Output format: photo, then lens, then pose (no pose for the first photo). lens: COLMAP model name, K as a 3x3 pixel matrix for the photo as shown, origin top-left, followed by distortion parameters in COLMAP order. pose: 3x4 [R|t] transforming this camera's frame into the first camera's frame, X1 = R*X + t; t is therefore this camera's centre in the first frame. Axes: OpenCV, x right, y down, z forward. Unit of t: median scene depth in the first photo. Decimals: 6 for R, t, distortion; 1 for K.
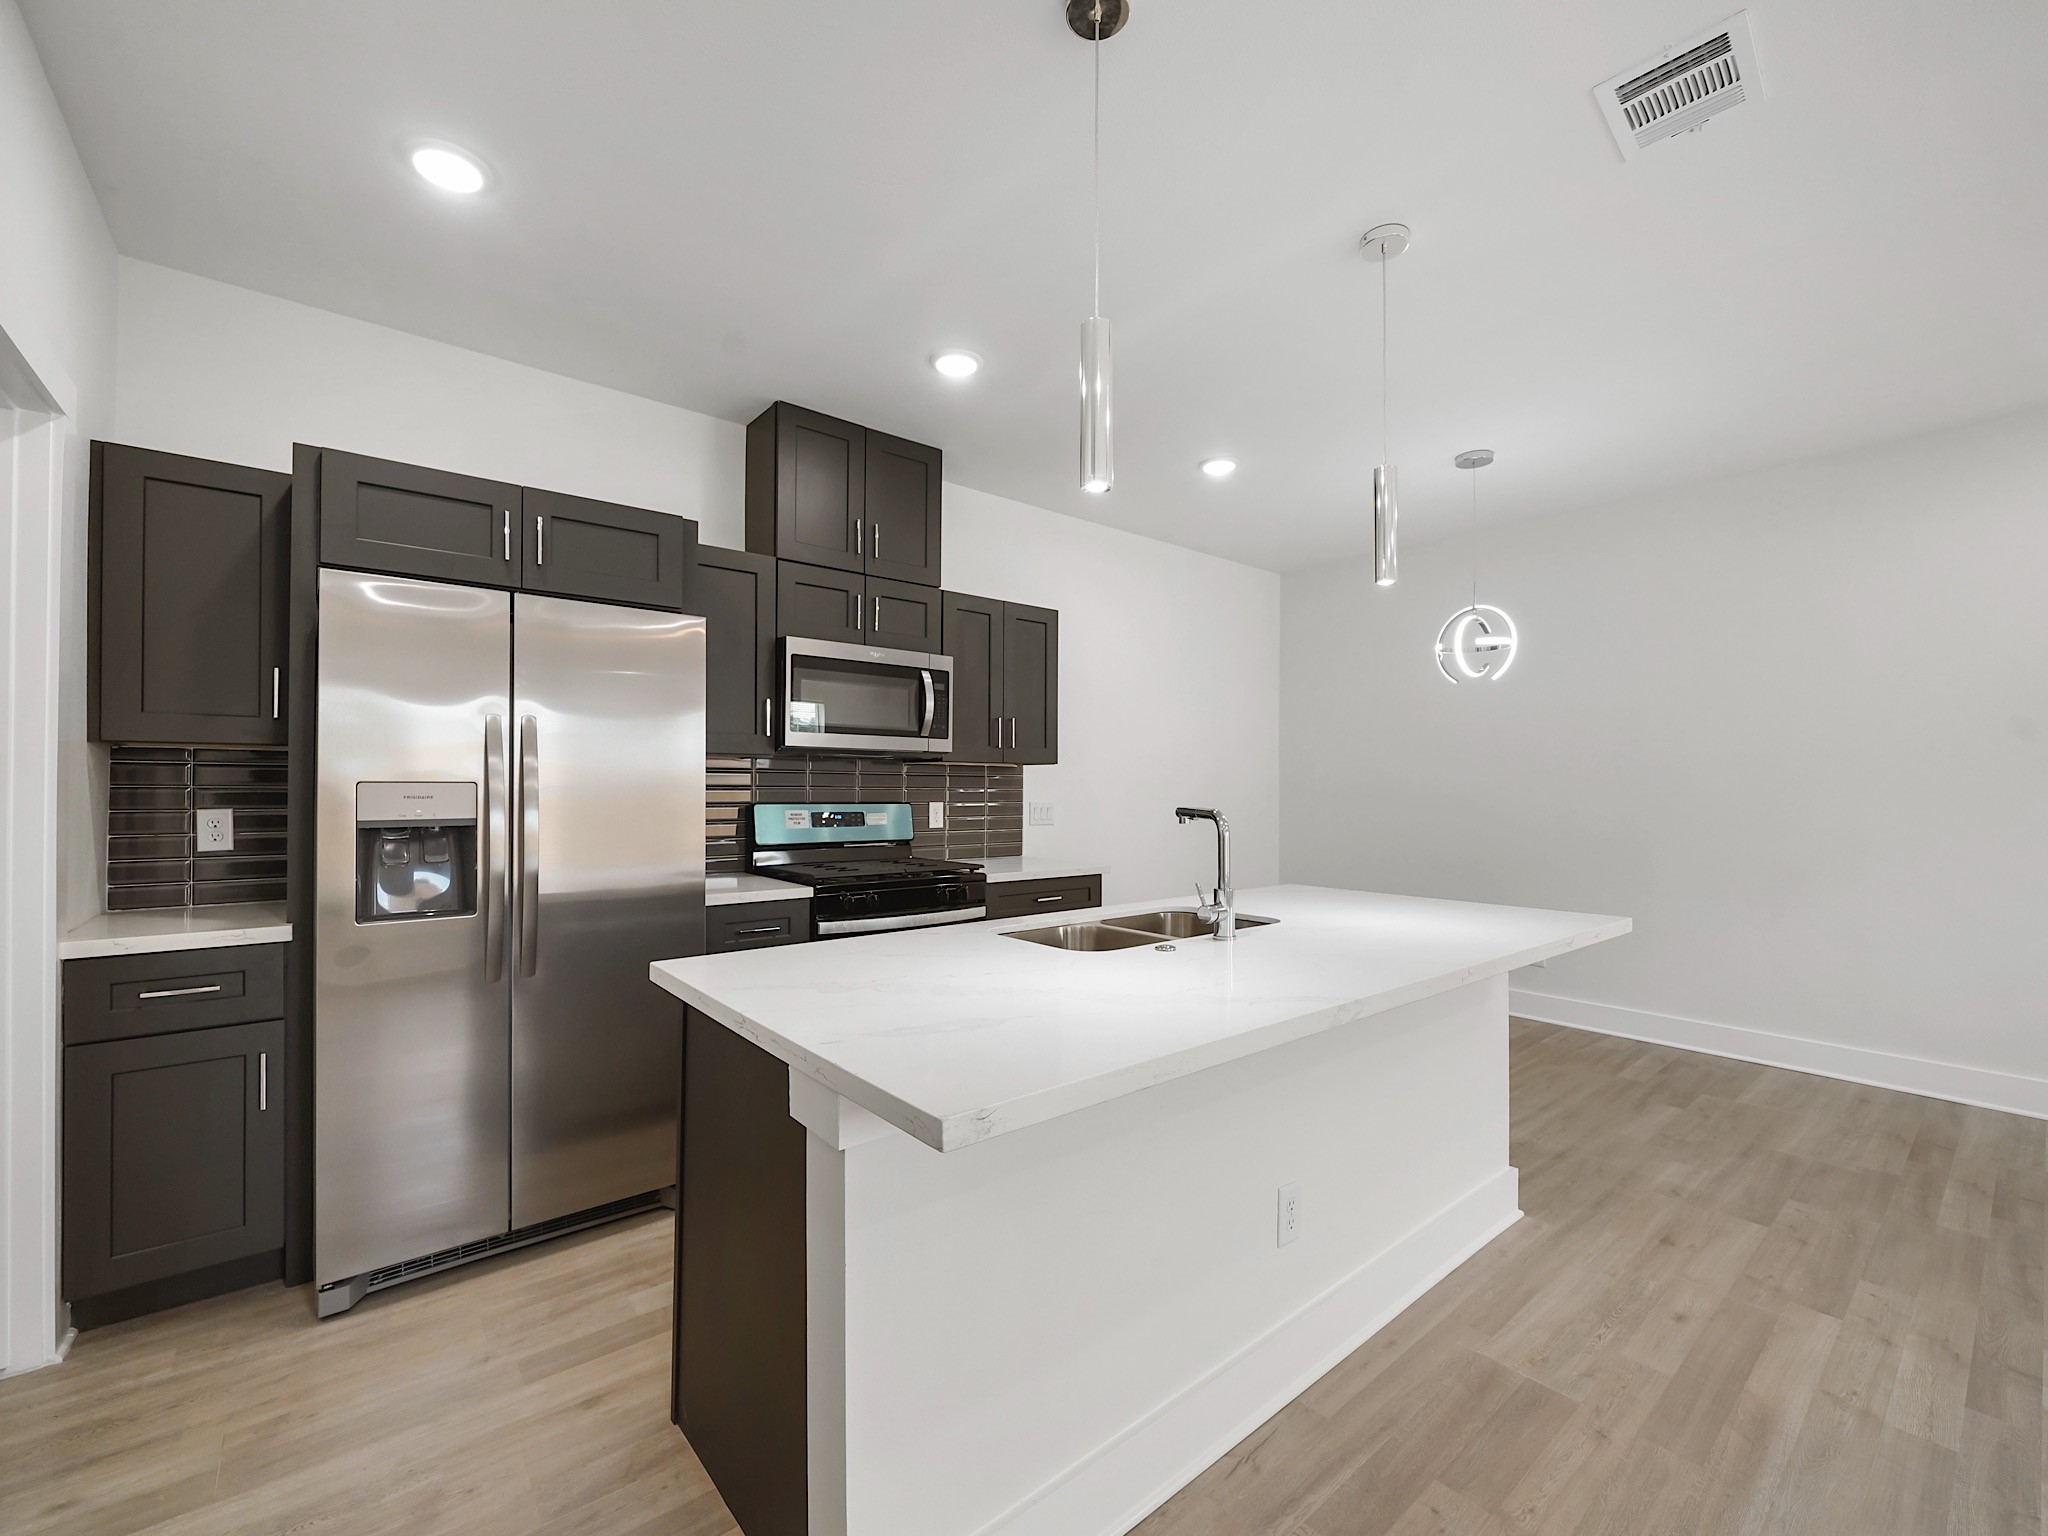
lens RADIAL K [[855.2, 0, 1020.0], [0, 855.2, 773.0], [0, 0, 1]] dist [-0.008235, 0.000379]
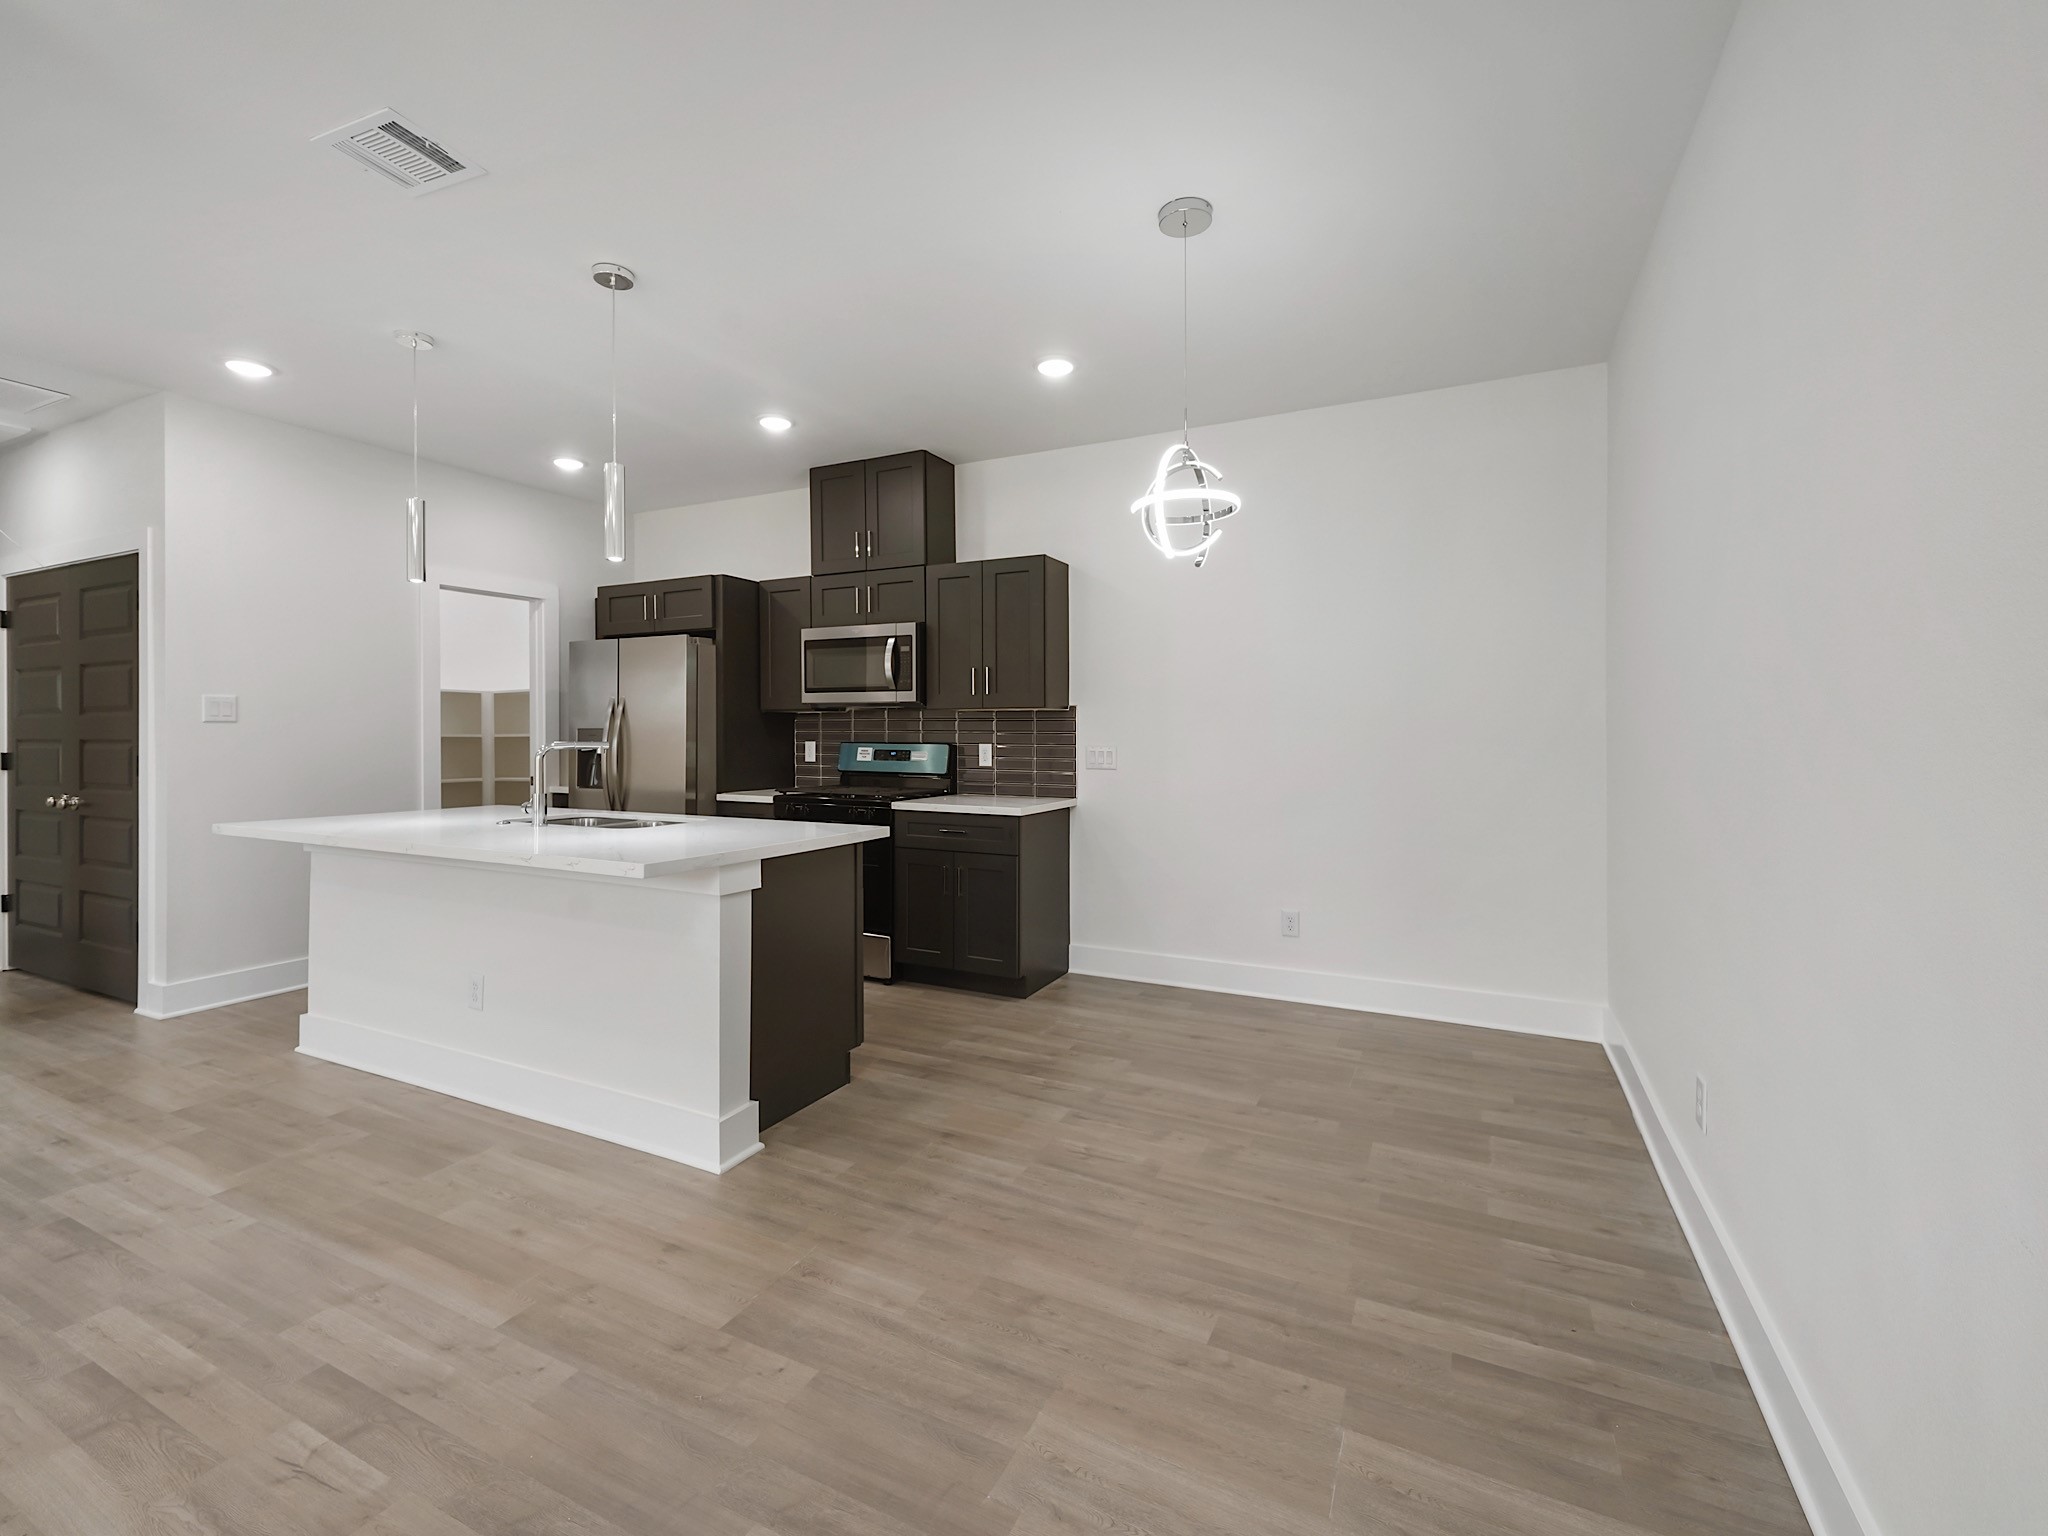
lens RADIAL K [[888.8, 0, 1021.2], [0, 888.8, 723.9], [0, 0, 1]] dist [0.003479, 0.000004]
pose [[0.407923, -0.014506, -0.912901, 1.676710], [0.015762, 0.999837, -0.008844, 0.031092], [0.912880, -0.010782, 0.408085, 0.925289]]
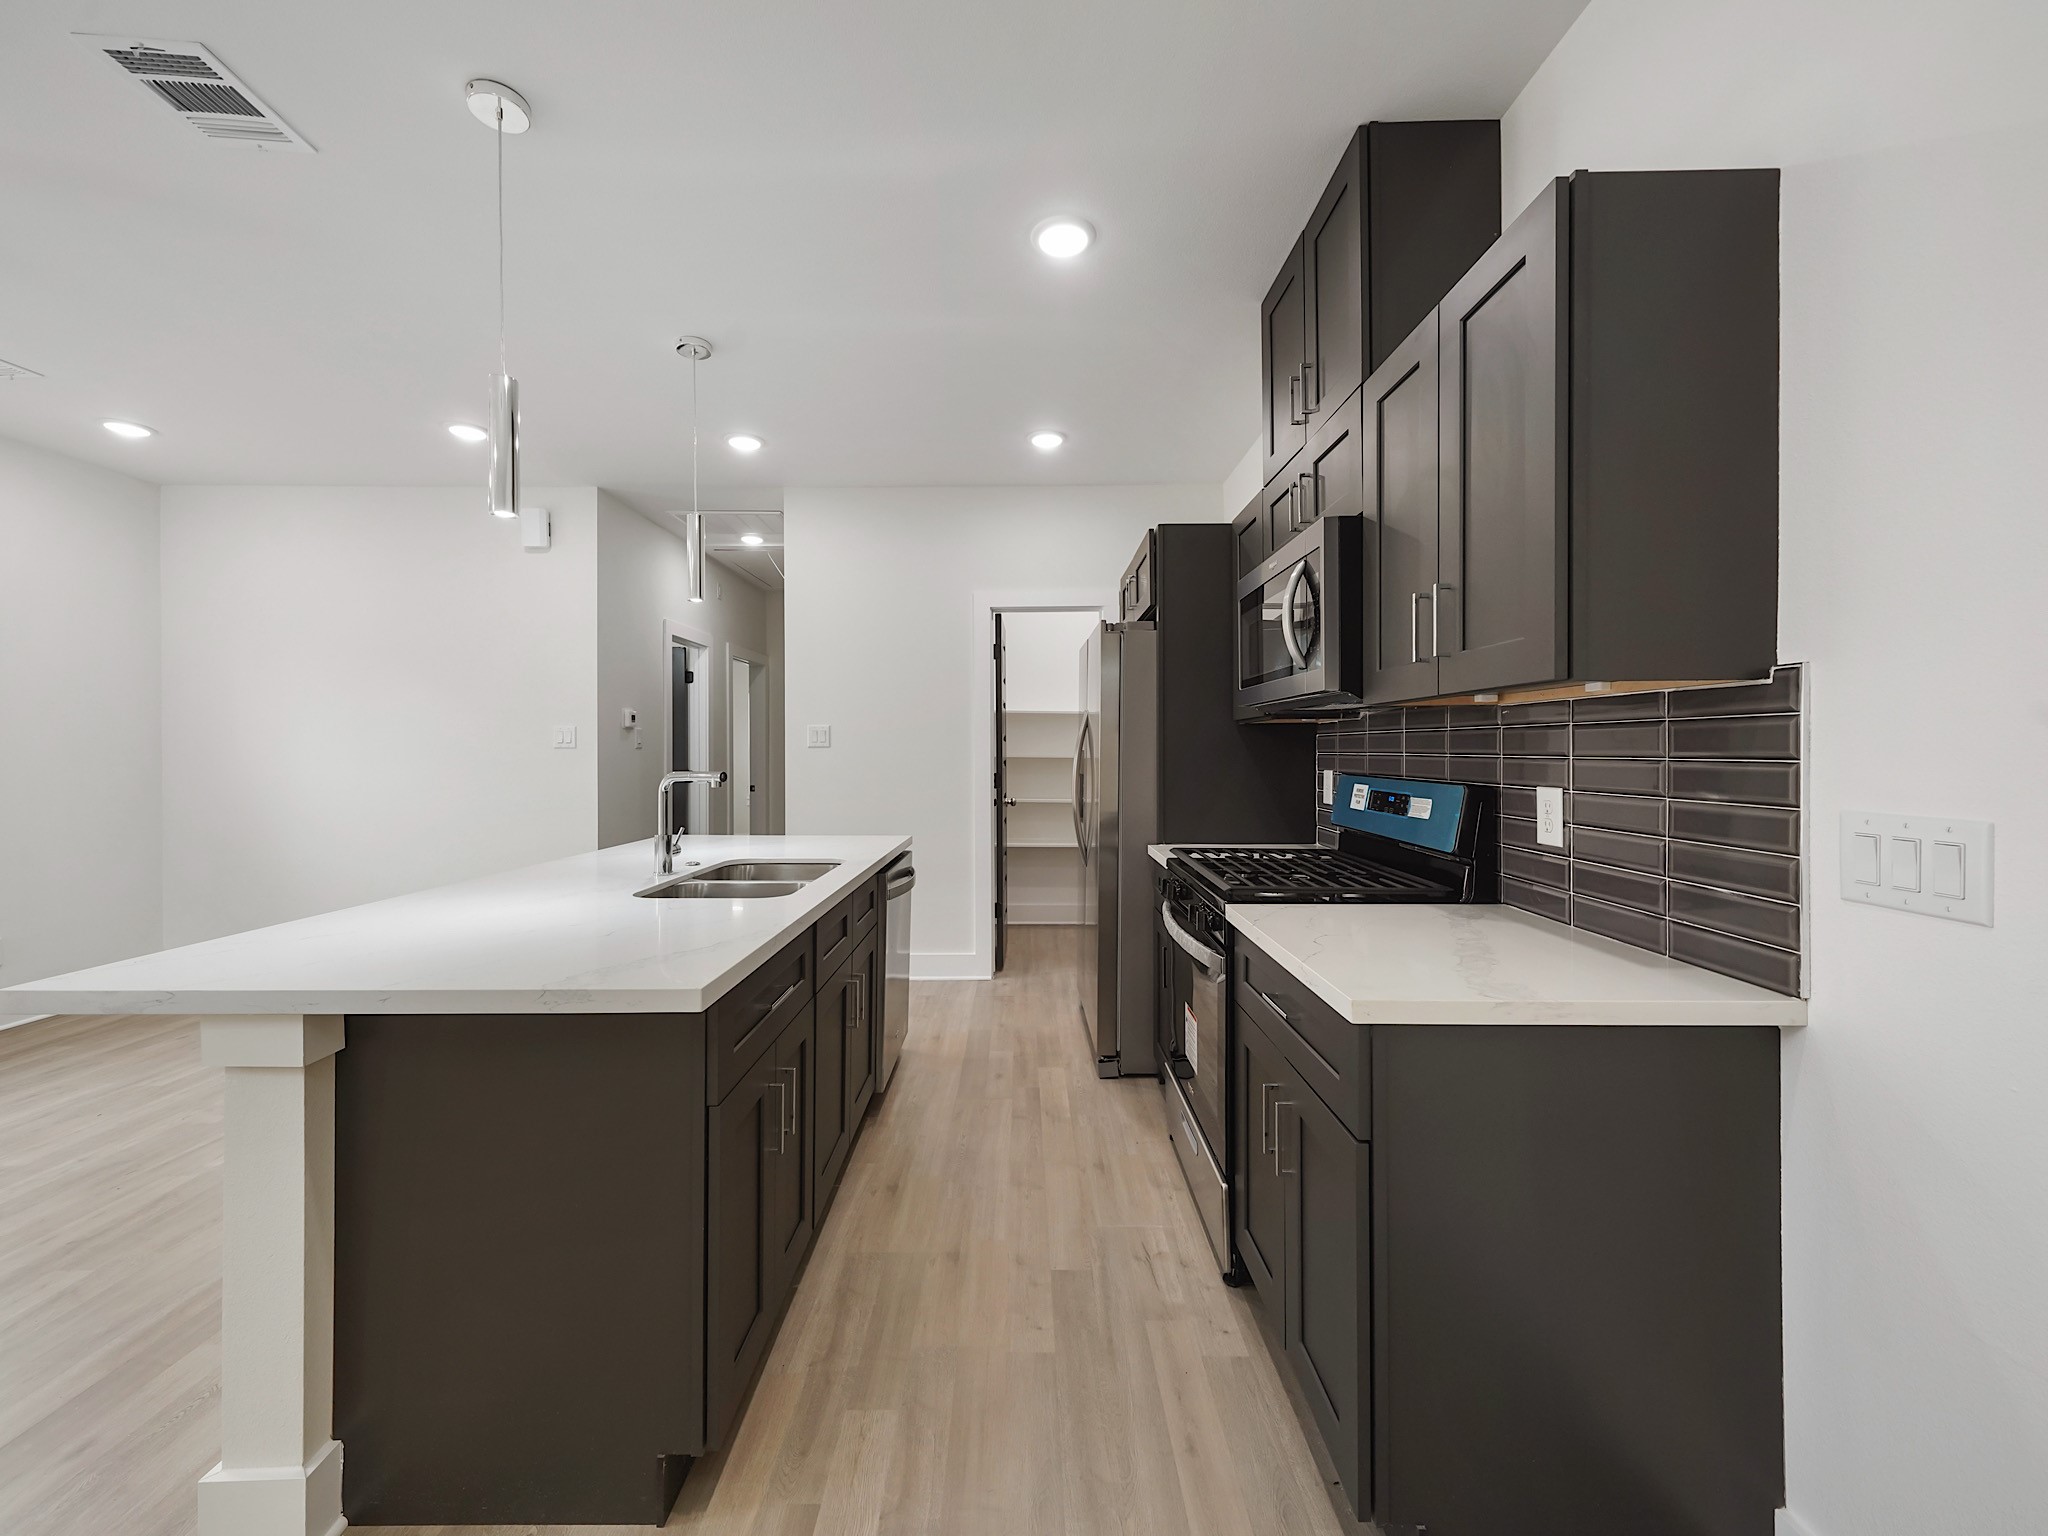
lens RADIAL K [[801.8, 0, 1030.0], [0, 801.8, 759.6], [0, 0, 1]] dist [0.000461, 0.000047]
pose [[-0.627721, 0.004393, -0.778426, 0.657867], [0.011636, 0.999925, -0.003740, 0.029892], [0.778351, -0.011406, -0.627725, 1.745109]]
